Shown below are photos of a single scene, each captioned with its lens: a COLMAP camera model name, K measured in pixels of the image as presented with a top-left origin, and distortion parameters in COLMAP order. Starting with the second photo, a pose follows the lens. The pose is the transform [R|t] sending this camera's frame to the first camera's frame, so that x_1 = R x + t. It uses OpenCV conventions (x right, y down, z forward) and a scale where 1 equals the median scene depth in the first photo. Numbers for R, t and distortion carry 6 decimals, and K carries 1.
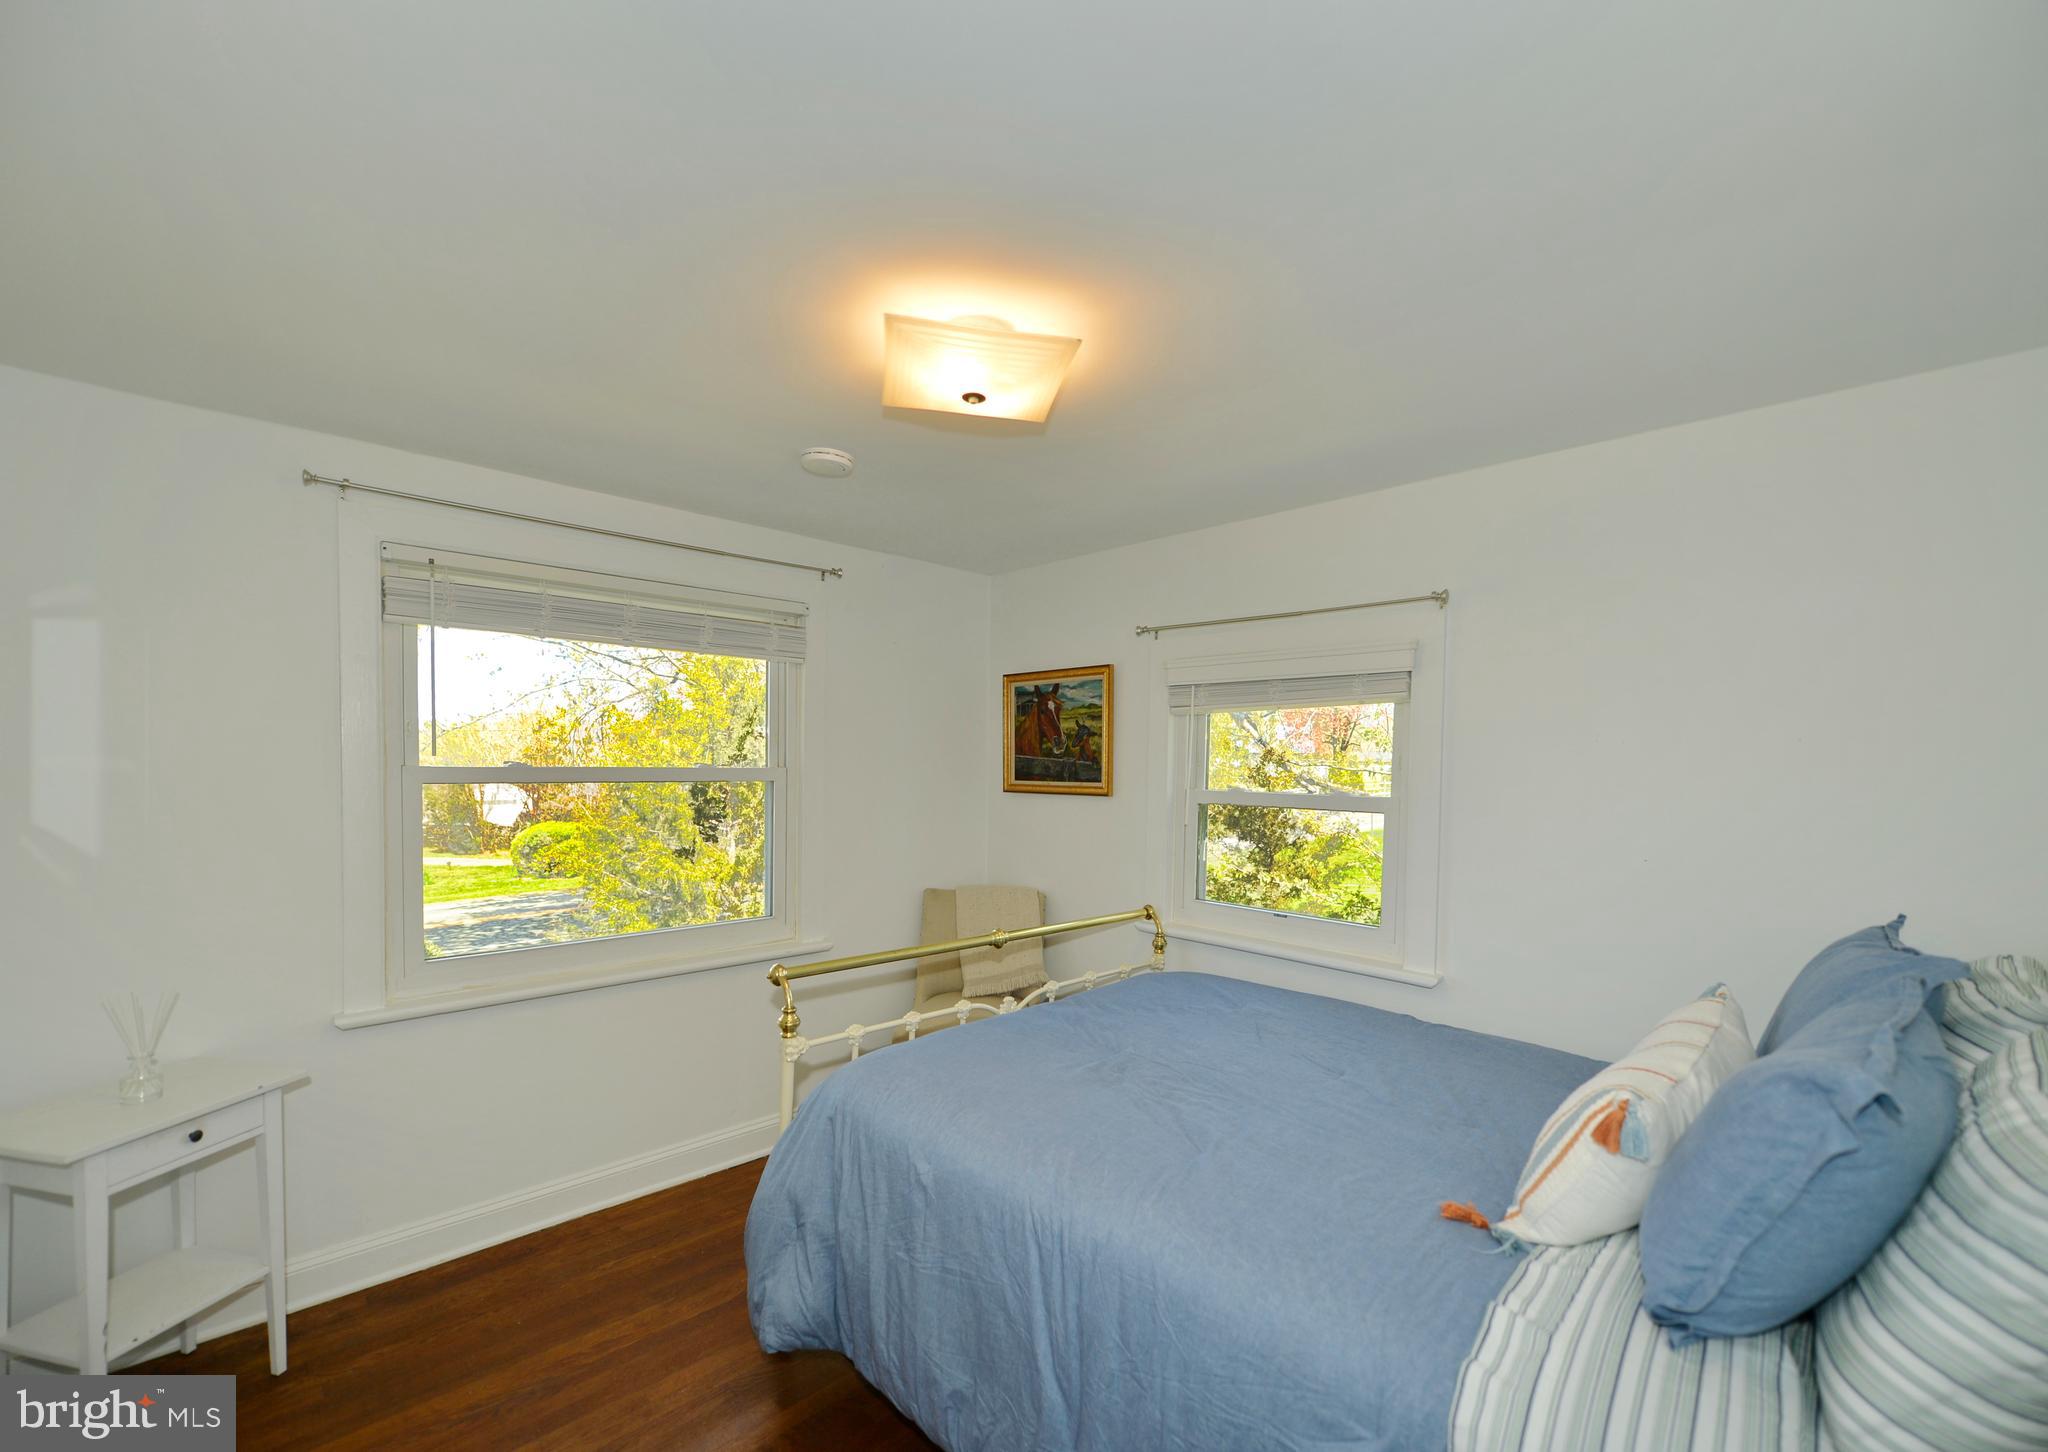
lens RADIAL K [[873.9, 0, 1024.7], [0, 873.9, 795.1], [0, 0, 1]] dist [-0.001480, 0.000090]
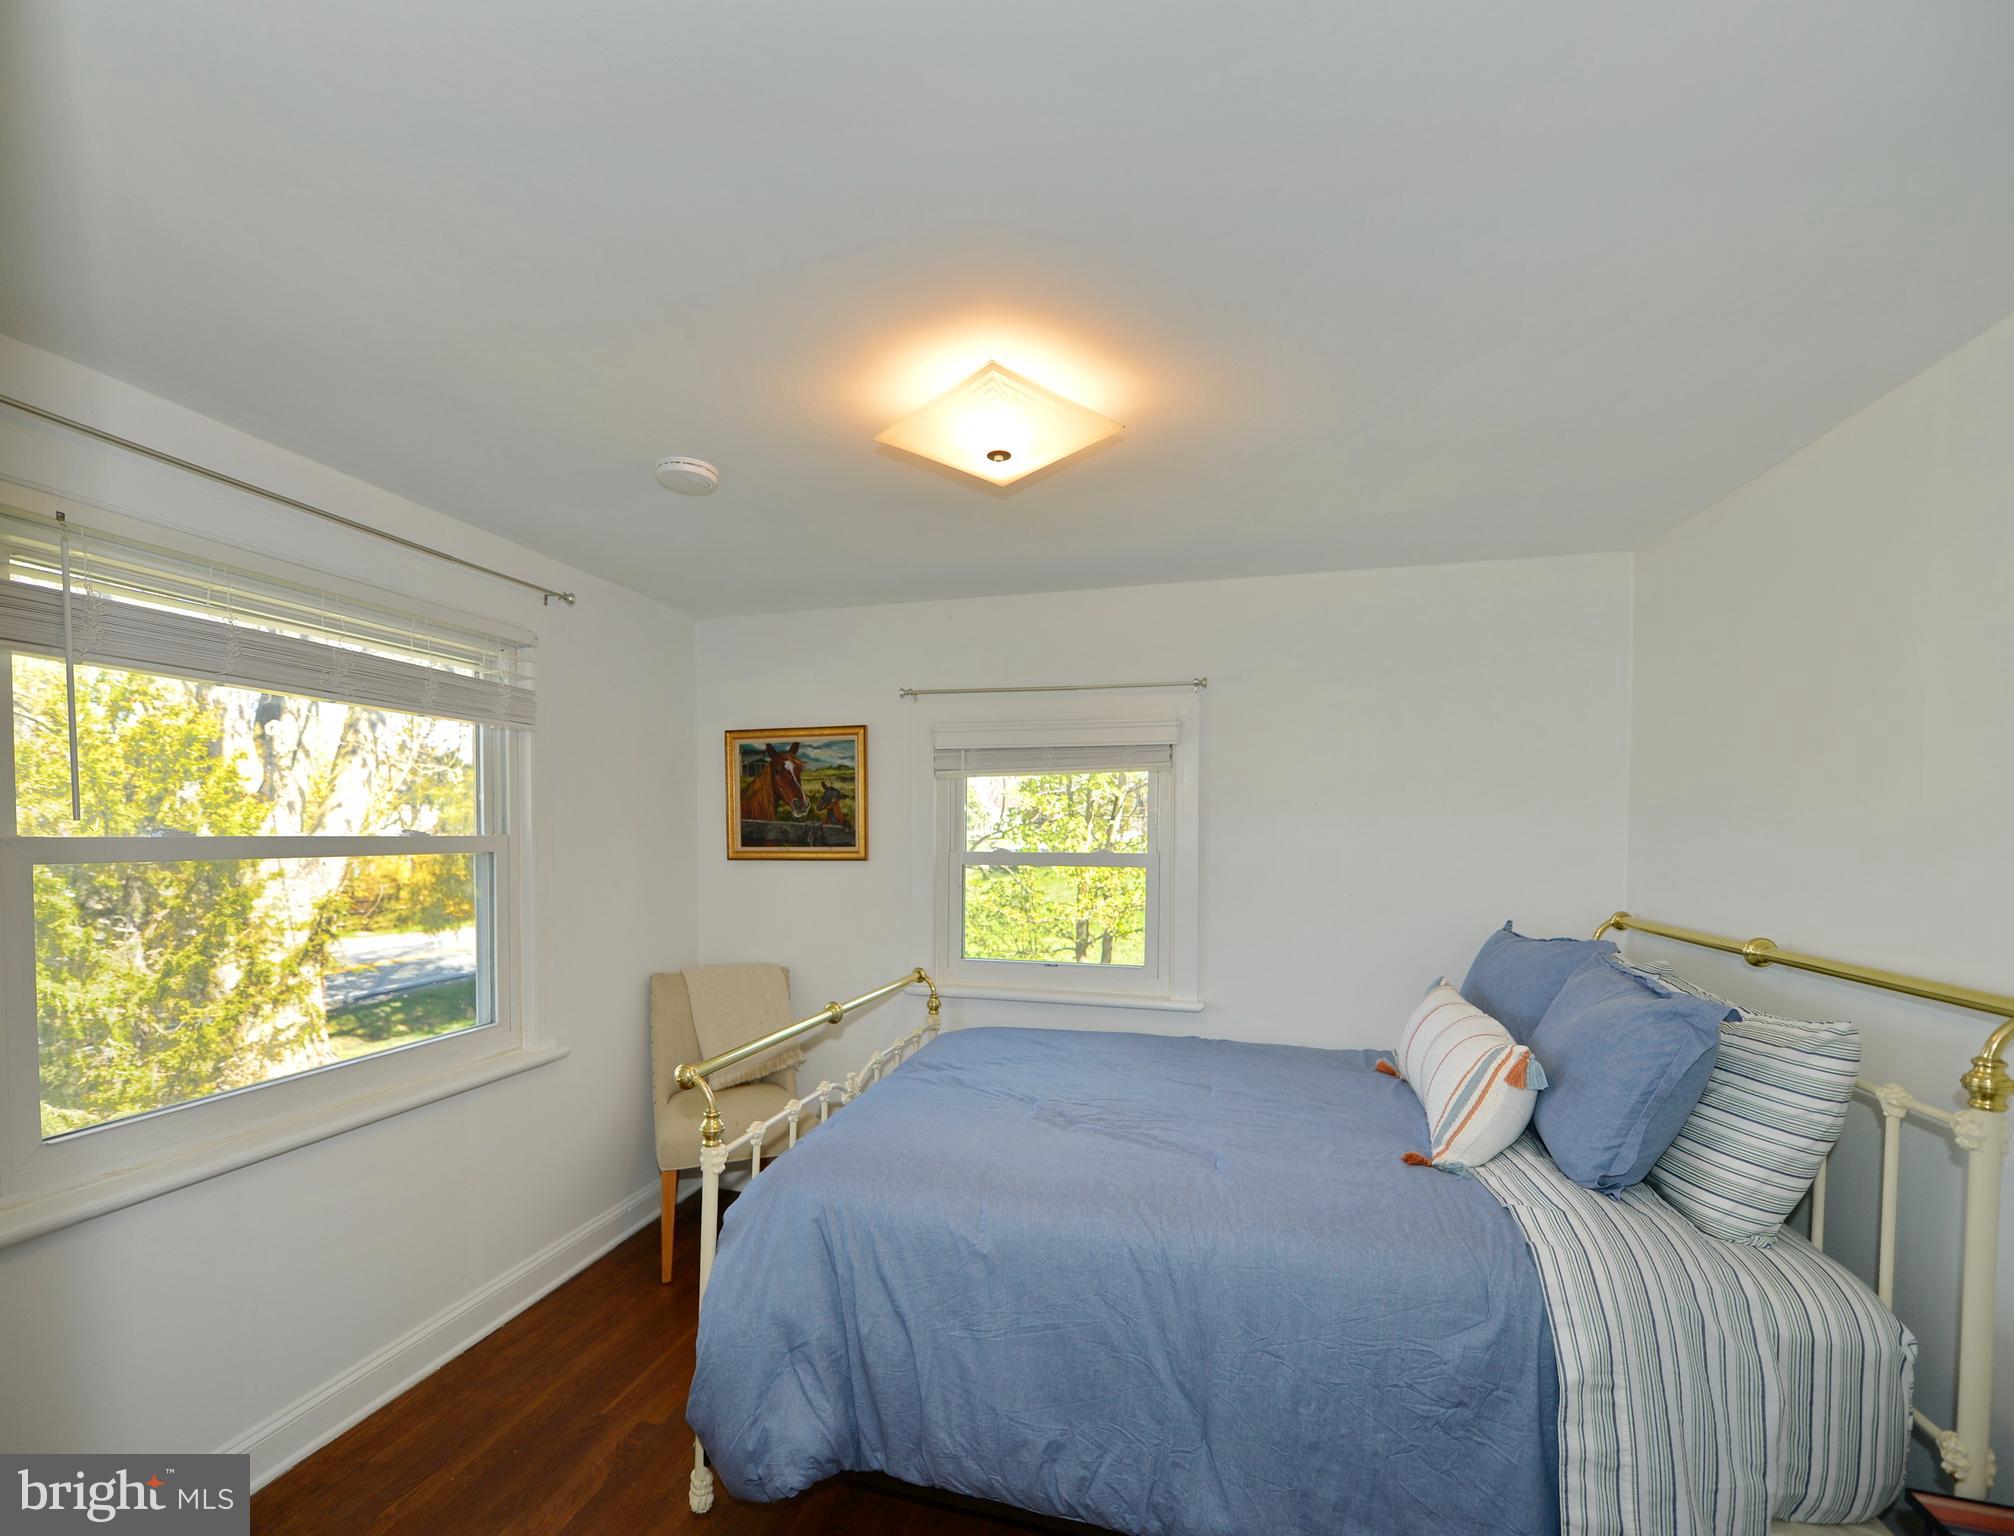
lens RADIAL K [[911.3, 0, 1000.8], [0, 911.3, 862.8], [0, 0, 1]] dist [0.004788, 0.000206]
pose [[0.860648, -0.029302, 0.508356, -0.287241], [0.029520, 0.999535, 0.007637, 0.000415], [-0.508343, 0.008434, 0.861113, 0.049845]]
